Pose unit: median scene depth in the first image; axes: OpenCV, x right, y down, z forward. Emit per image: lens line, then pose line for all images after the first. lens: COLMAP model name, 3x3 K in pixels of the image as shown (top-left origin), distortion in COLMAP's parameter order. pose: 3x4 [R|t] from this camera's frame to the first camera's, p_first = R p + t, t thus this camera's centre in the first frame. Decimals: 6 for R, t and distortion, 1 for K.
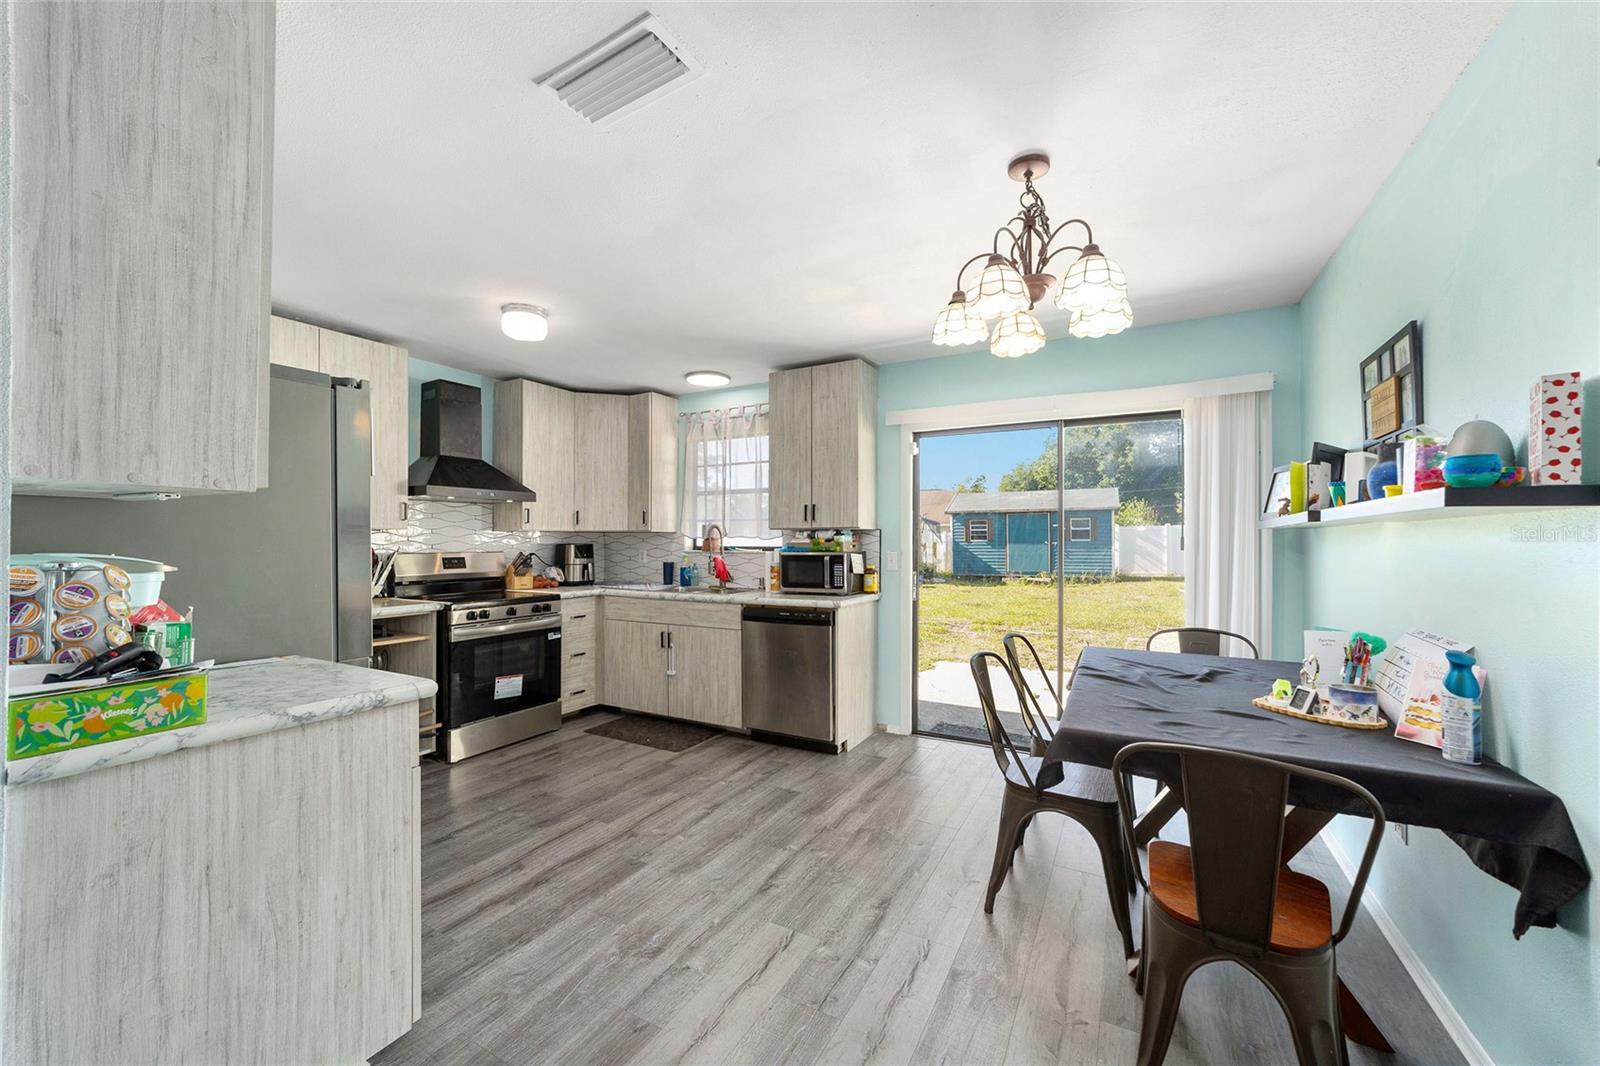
lens RADIAL K [[616.2, 0, 787.7], [0, 616.2, 534.4], [0, 0, 1]] dist [-0.011859, 0.005788]
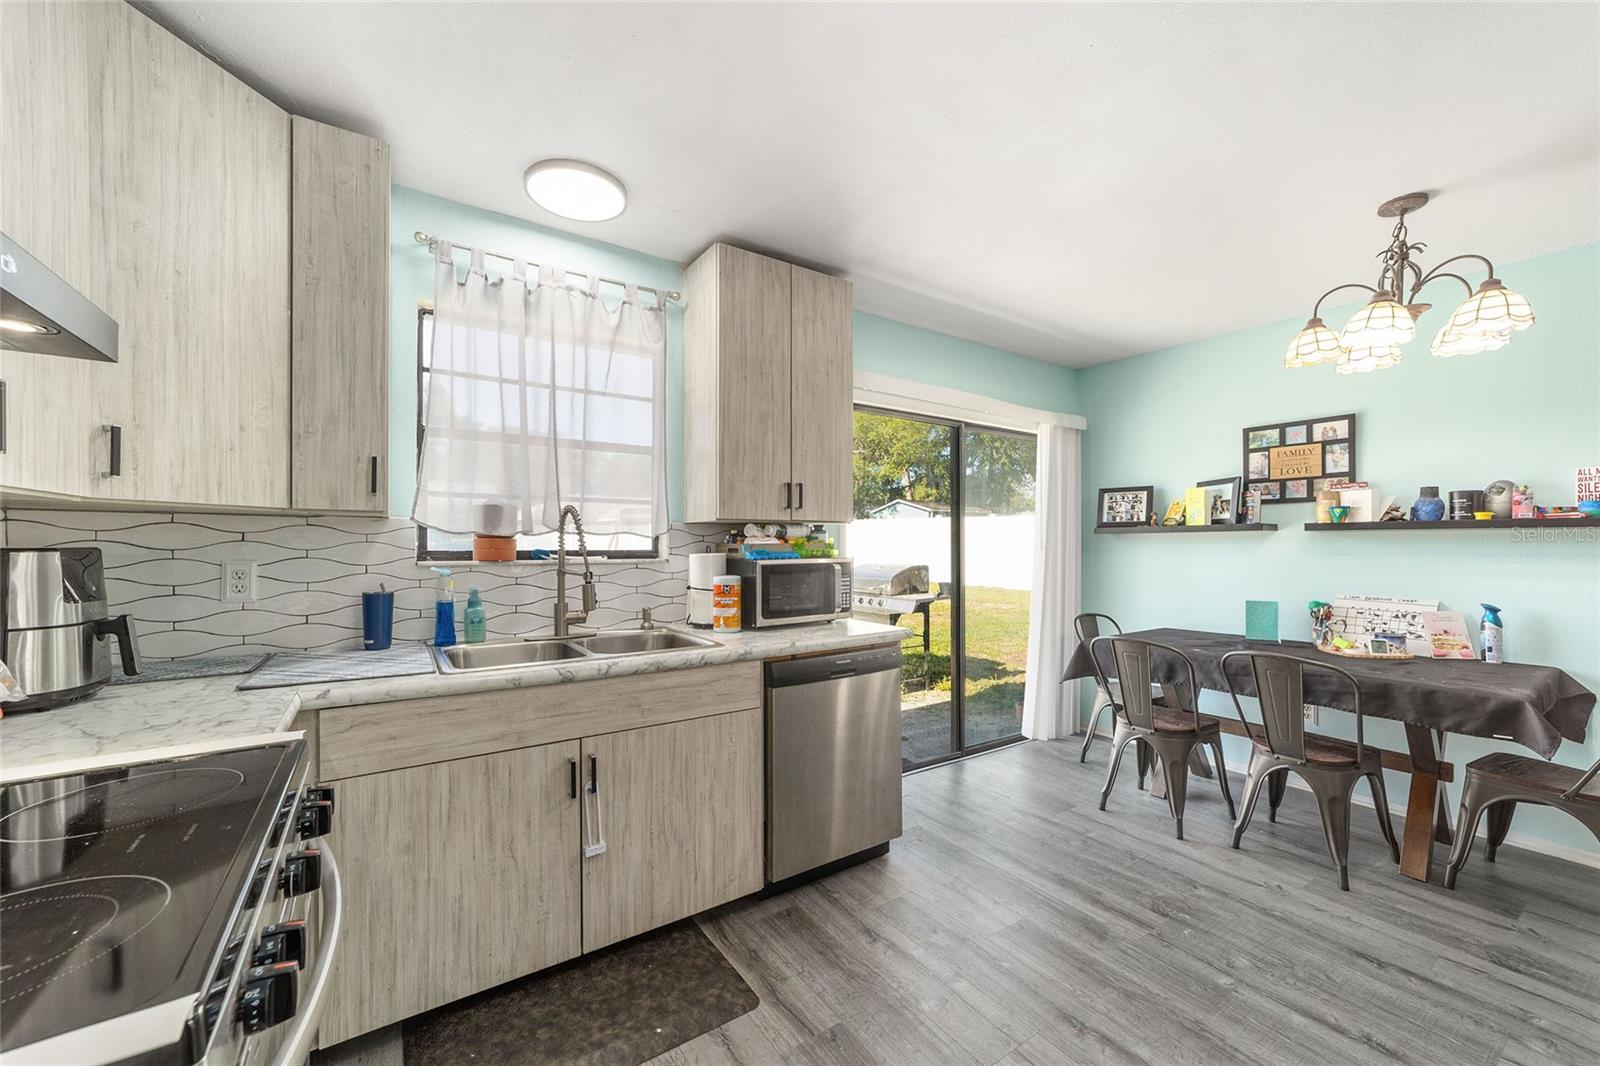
lens RADIAL K [[616.2, 0, 789.7], [0, 616.2, 546.3], [0, 0, 1]] dist [-0.011859, 0.005788]
pose [[0.451528, -0.004246, 0.892247, -0.524936], [-0.013695, 0.999838, 0.011689, 0.008344], [-0.892152, -0.017497, 0.451396, 0.715352]]
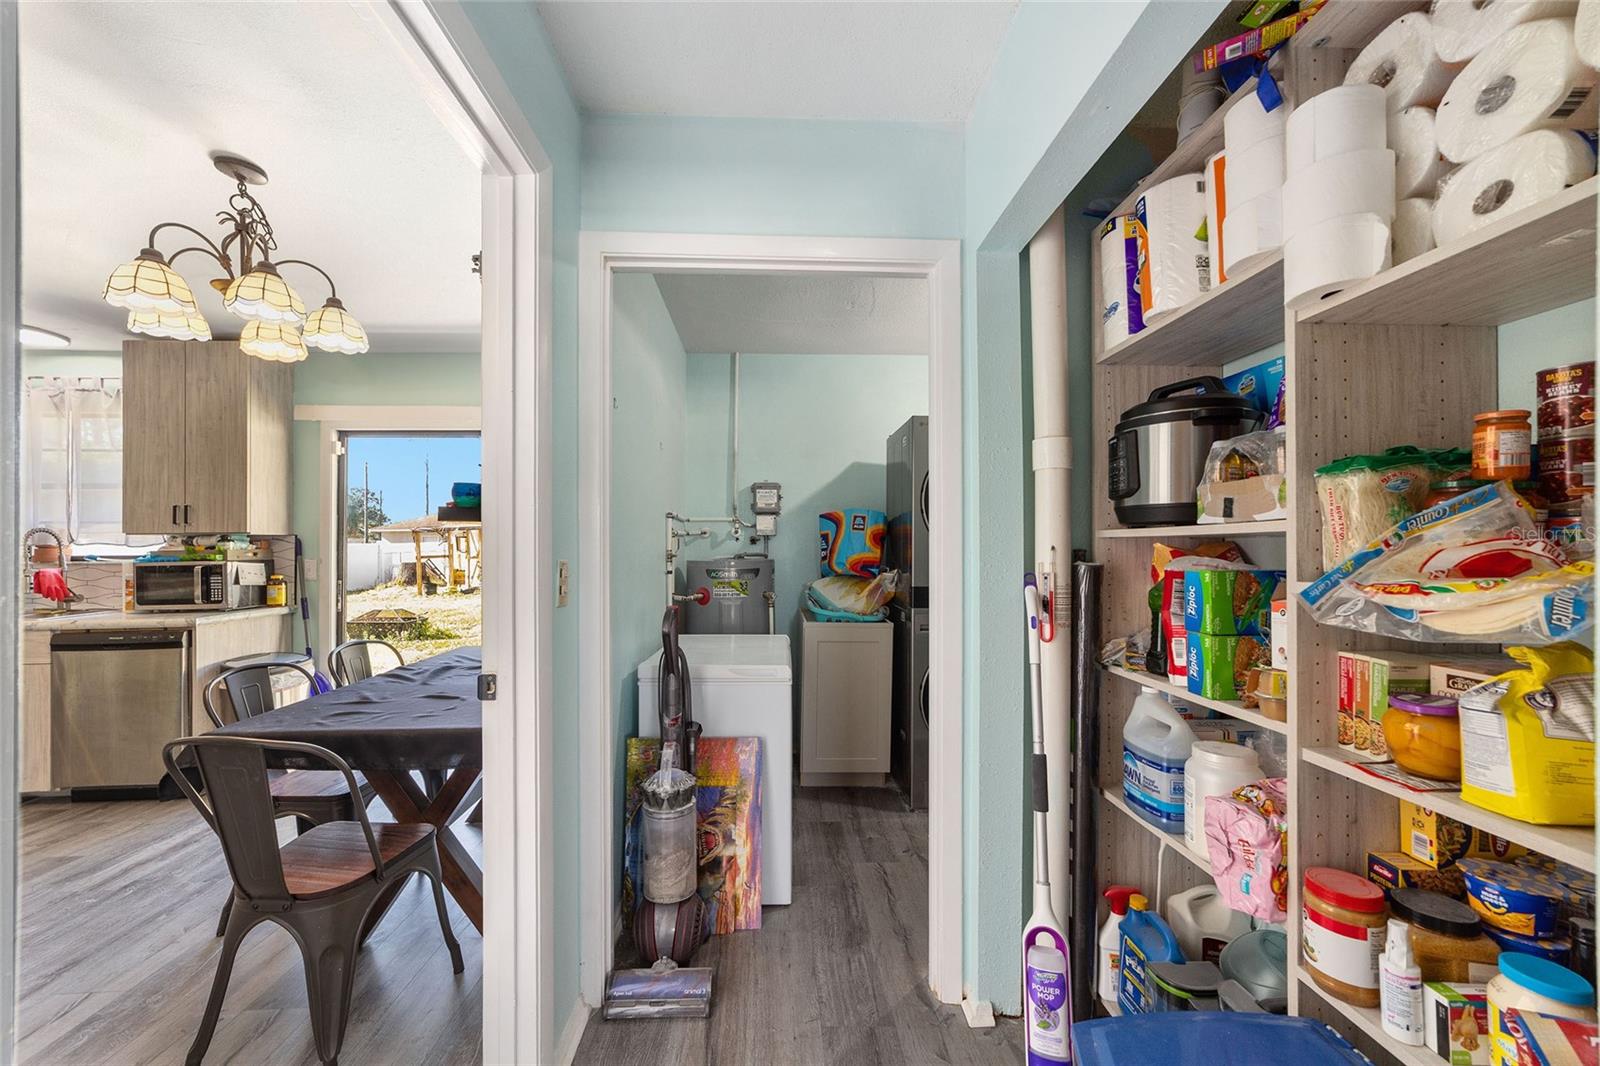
lens RADIAL K [[616.2, 0, 794.9], [0, 616.2, 541.2], [0, 0, 1]] dist [-0.011859, 0.005788]
pose [[0.848515, -0.002306, 0.529167, 0.302745], [-0.000214, 0.999989, 0.004701, -0.003744], [-0.529171, -0.004102, 0.848505, -0.149737]]
